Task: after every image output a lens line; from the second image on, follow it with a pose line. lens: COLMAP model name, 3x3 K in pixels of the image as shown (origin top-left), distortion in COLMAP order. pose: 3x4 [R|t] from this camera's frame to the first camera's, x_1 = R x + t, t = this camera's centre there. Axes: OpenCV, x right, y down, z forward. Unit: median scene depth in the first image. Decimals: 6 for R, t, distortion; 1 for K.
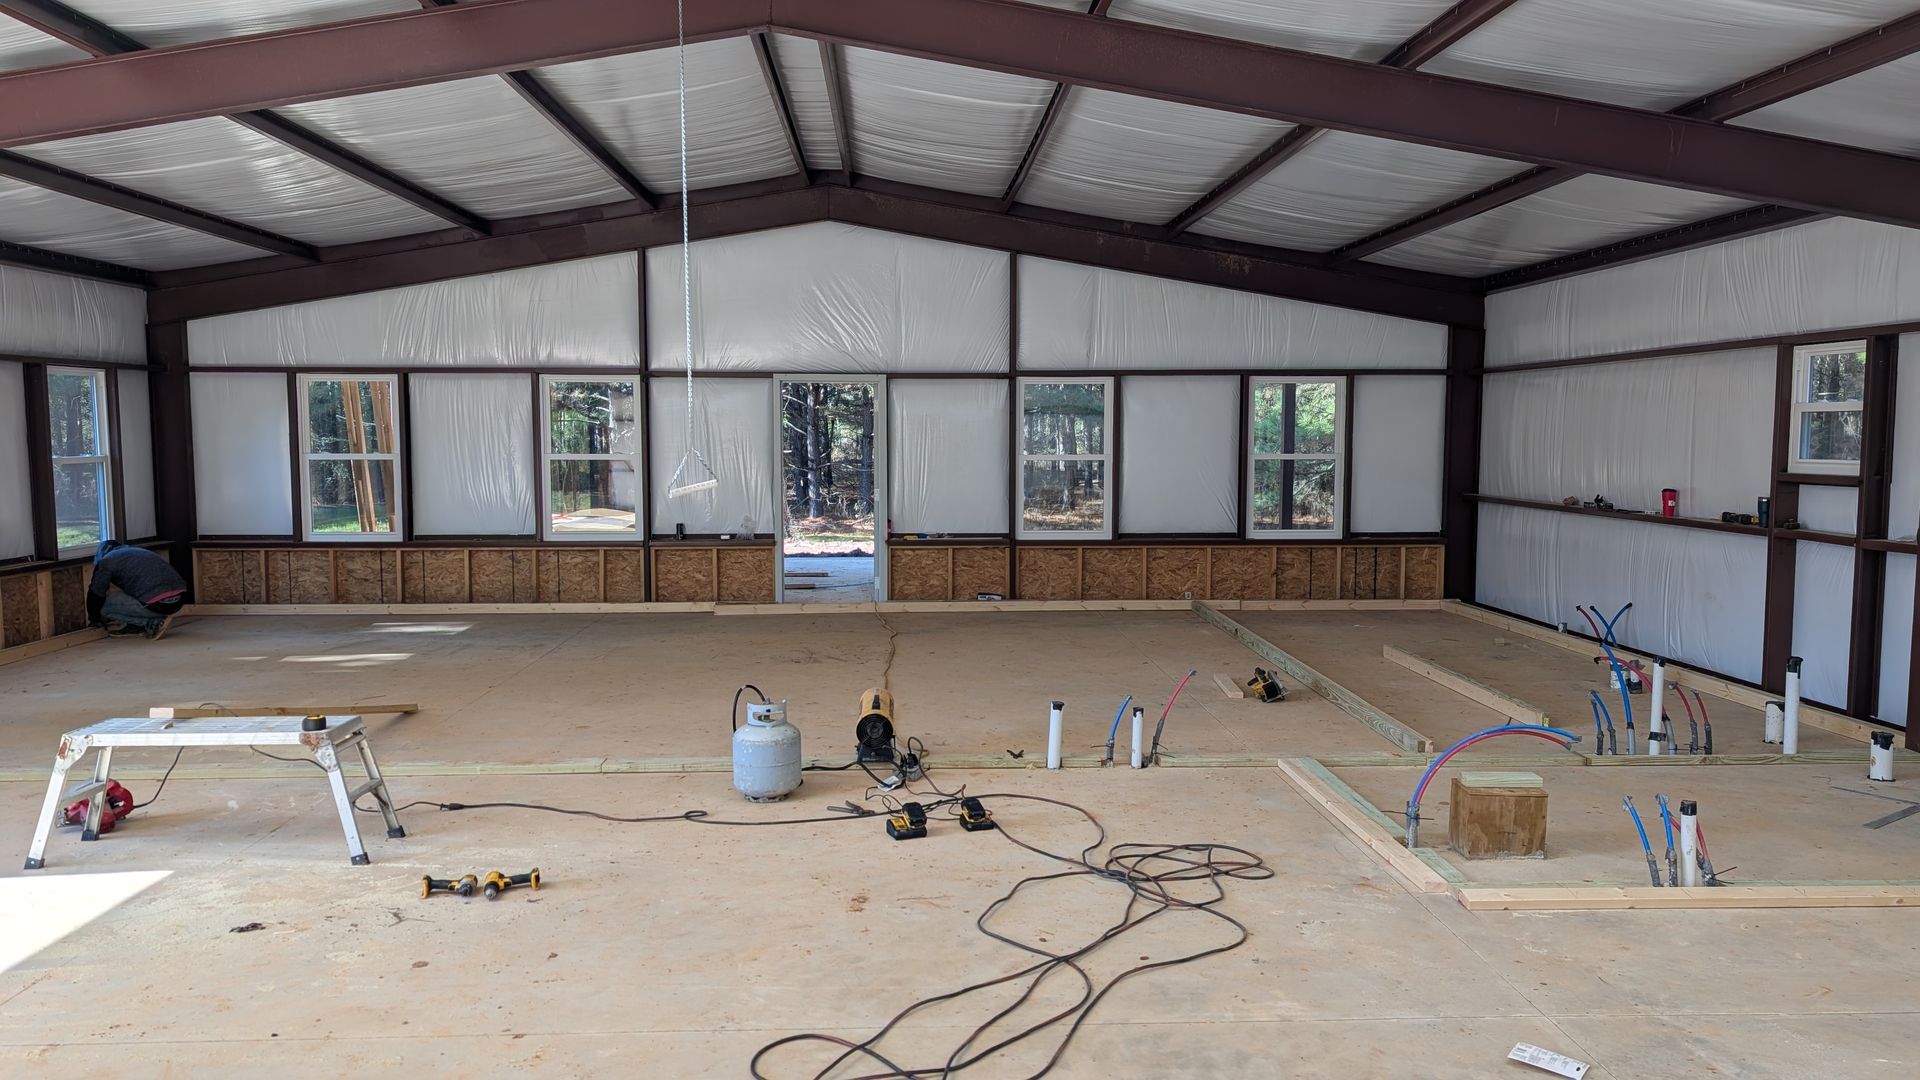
lens RADIAL K [[1398.7, 0, 965.3], [0, 1398.7, 545.0], [0, 0, 1]] dist [0.012635, -0.008089]
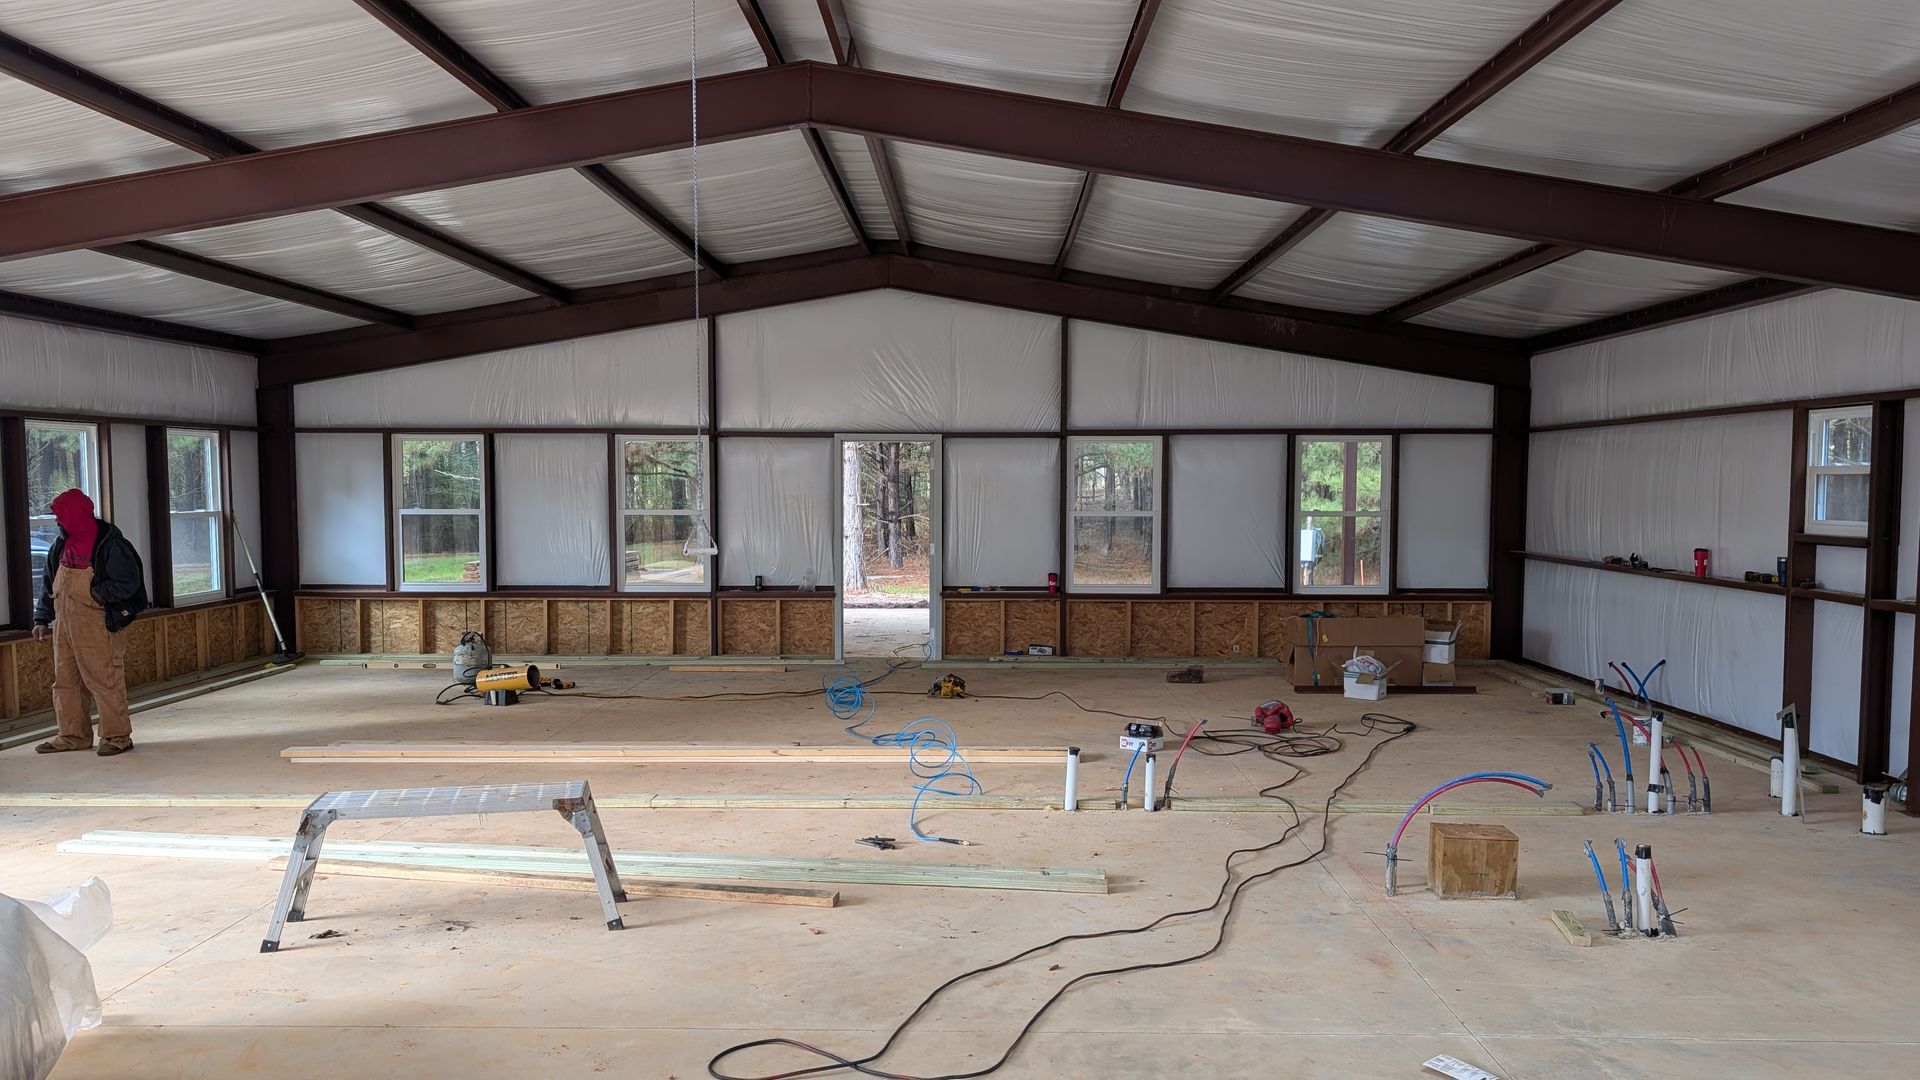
lens RADIAL K [[1422.6, 0, 981.6], [0, 1422.6, 563.6], [0, 0, 1]] dist [0.008064, 0.002322]
pose [[0.998193, 0.004898, -0.059884, 0.042292], [-0.006242, 0.999732, -0.022288, -0.002196], [0.059759, 0.022622, 0.997956, -0.062119]]
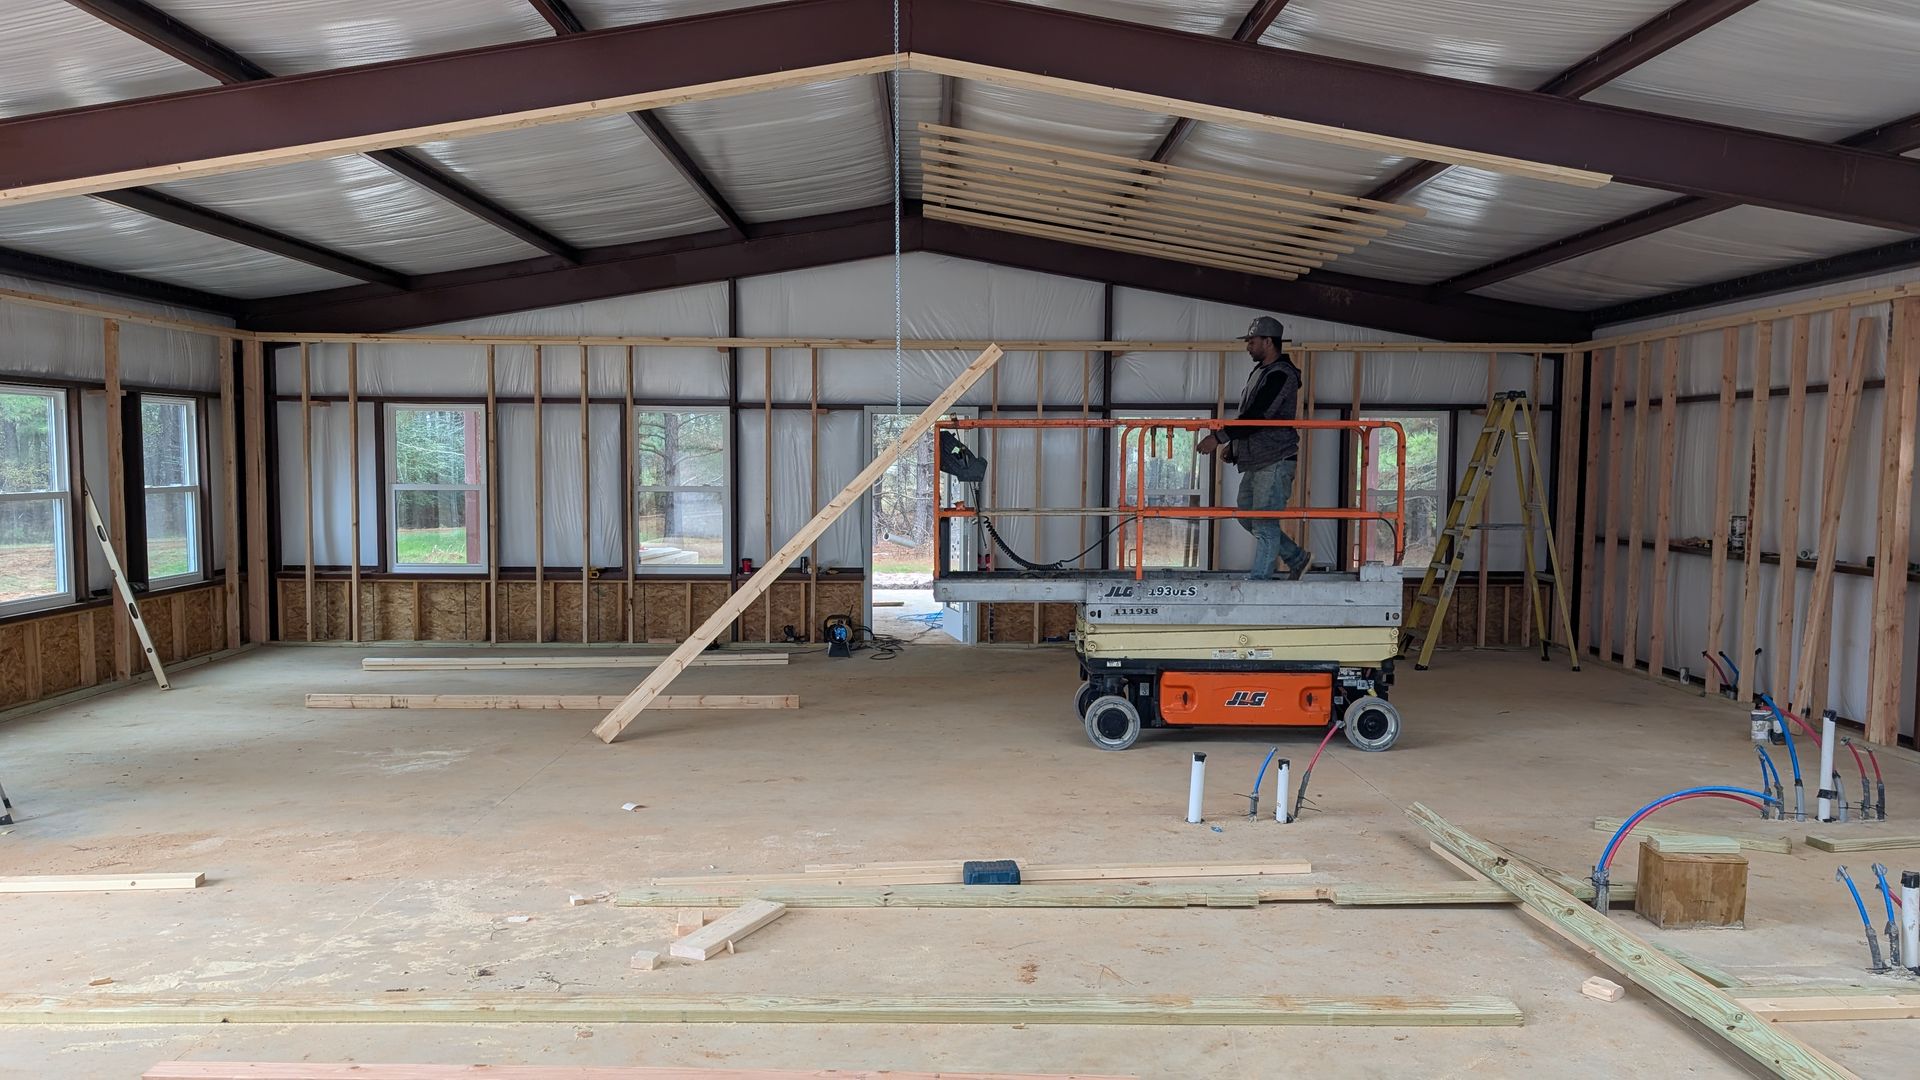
lens RADIAL K [[1398.7, 0, 965.3], [0, 1398.7, 545.0], [0, 0, 1]] dist [0.012635, -0.008089]
pose [[0.999830, 0.007081, -0.016997, -0.056492], [-0.007387, 0.999811, -0.018000, -0.008372], [0.016867, 0.018122, 0.999694, 0.023757]]
